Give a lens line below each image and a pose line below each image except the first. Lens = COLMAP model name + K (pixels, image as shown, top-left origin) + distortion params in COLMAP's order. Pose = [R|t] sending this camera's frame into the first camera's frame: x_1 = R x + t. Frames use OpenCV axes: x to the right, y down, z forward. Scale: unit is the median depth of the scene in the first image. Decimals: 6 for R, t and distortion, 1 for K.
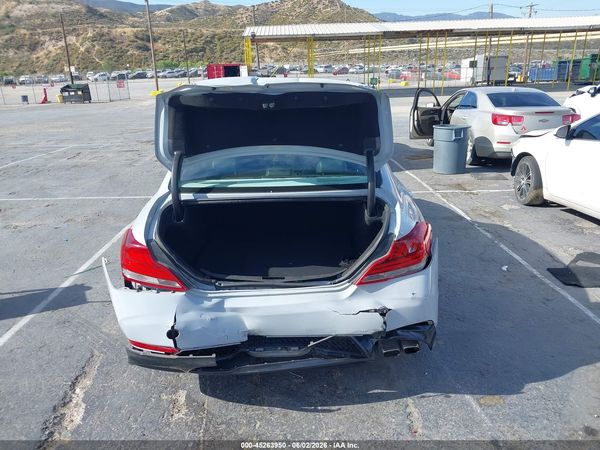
lens RADIAL K [[475.3, 0, 301.3], [0, 475.3, 223.0], [0, 0, 1]] dist [0.000922, -0.014118]
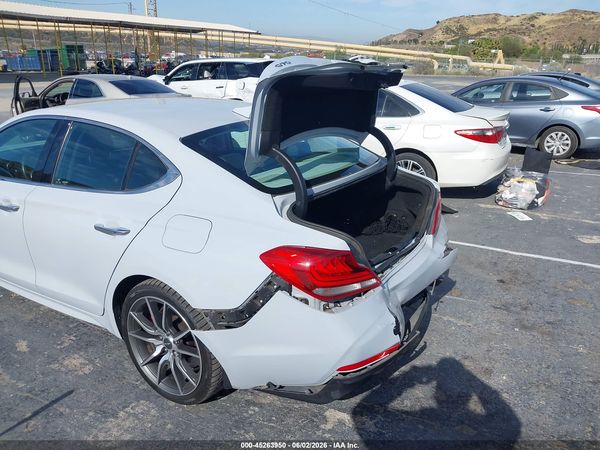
lens RADIAL K [[475.3, 0, 302.4], [0, 475.3, 227.2], [0, 0, 1]] dist [0.000922, -0.014118]
pose [[0.542350, -0.242569, 0.804374, -0.788135], [0.220260, 0.964978, 0.142490, -0.101149], [-0.810766, 0.099892, 0.576784, 0.428293]]
